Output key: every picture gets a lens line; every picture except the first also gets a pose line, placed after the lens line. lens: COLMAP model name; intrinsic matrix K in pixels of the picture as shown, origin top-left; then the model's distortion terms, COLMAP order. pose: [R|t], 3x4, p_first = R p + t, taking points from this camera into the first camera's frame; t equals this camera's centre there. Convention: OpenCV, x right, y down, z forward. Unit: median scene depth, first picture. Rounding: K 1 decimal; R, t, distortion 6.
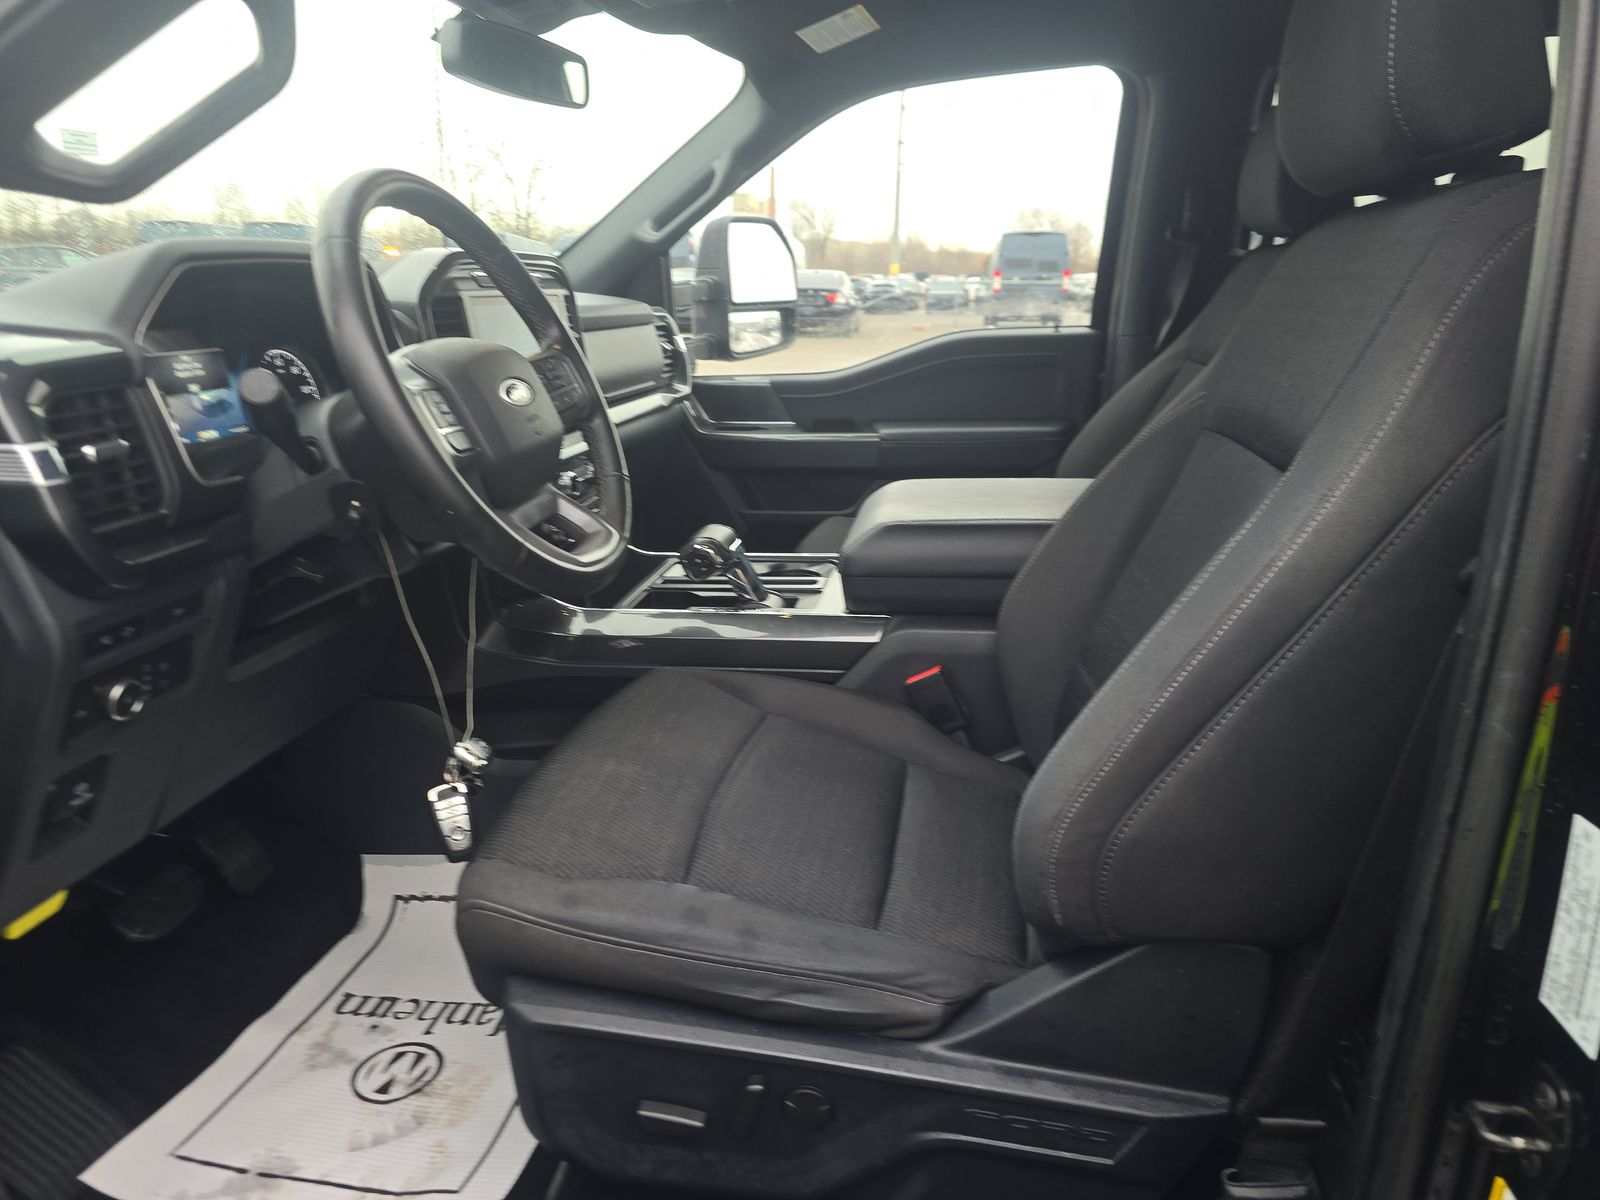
lens RADIAL K [[1088.5, 0, 798.6], [0, 1088.5, 603.2], [0, 0, 1]] dist [0.027657, -0.021553]
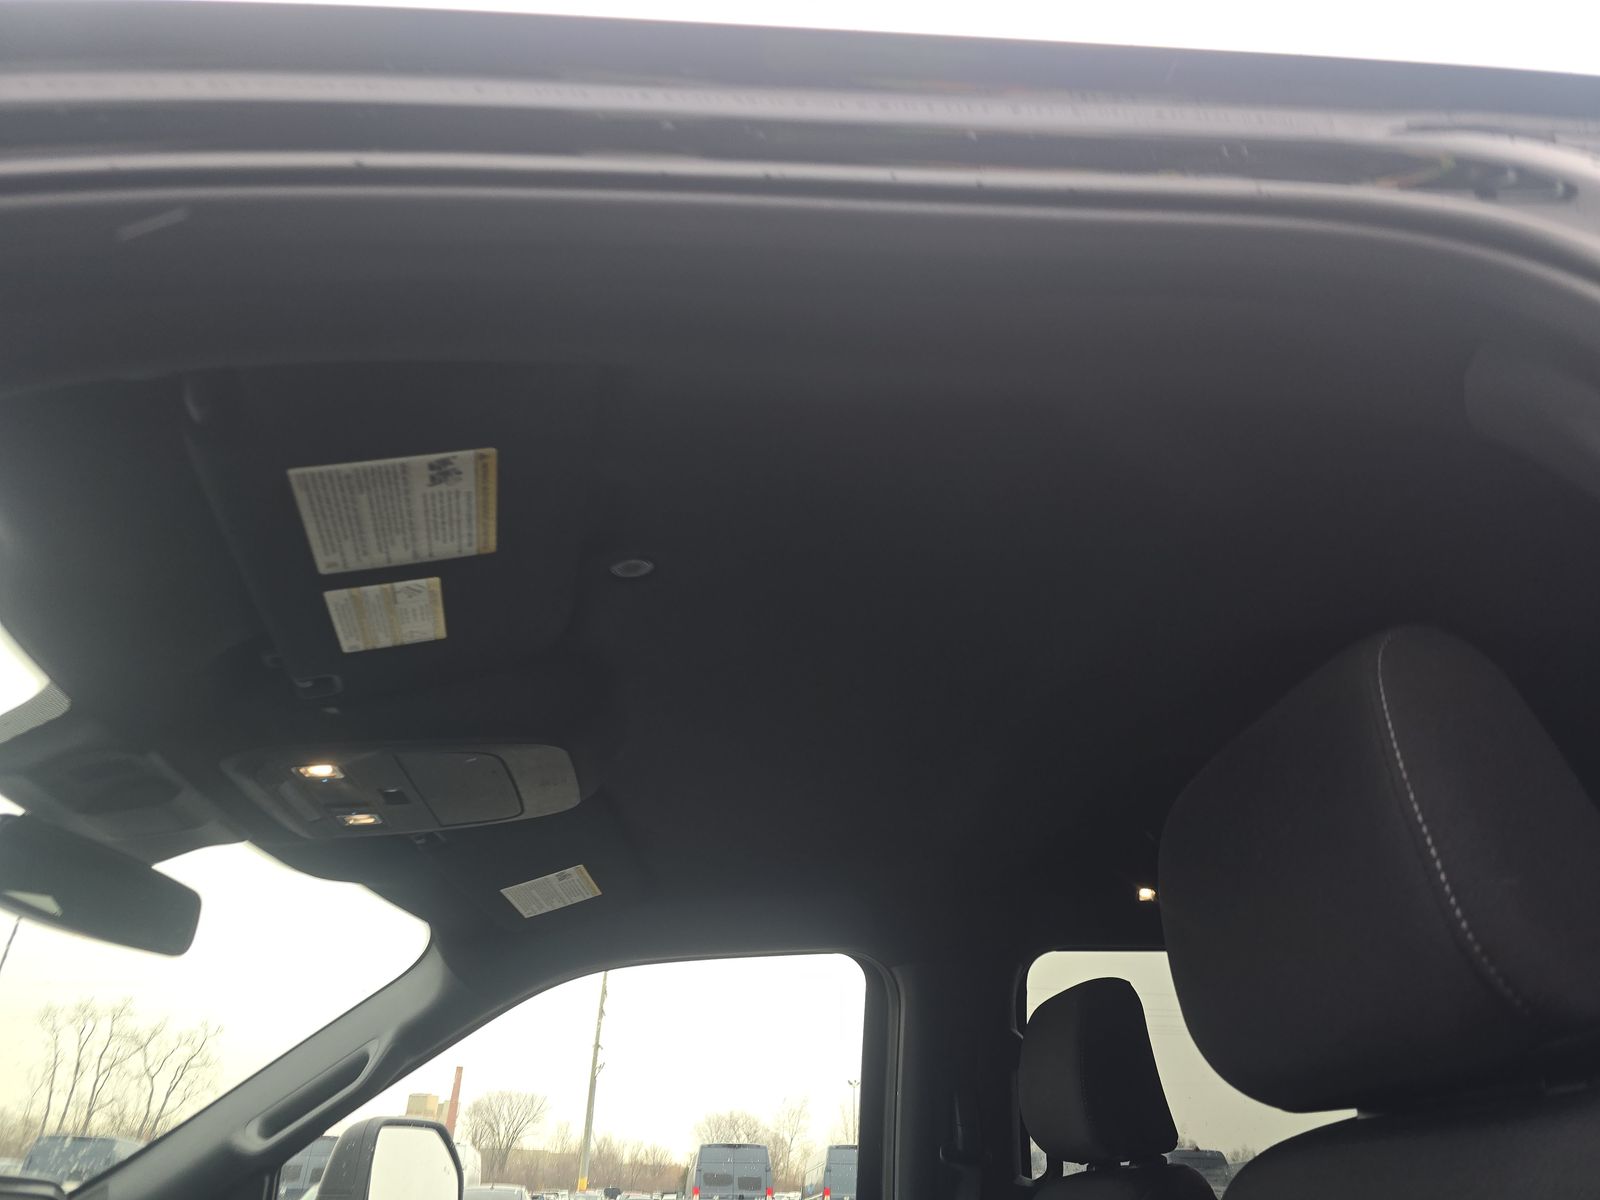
lens RADIAL K [[1088.5, 0, 797.6], [0, 1088.5, 603.1], [0, 0, 1]] dist [0.027657, -0.021553]
pose [[0.967337, 0.127948, 0.218834, 0.005171], [0.064126, 0.711682, -0.699569, -0.065464], [-0.245249, 0.690751, 0.680232, 0.185929]]
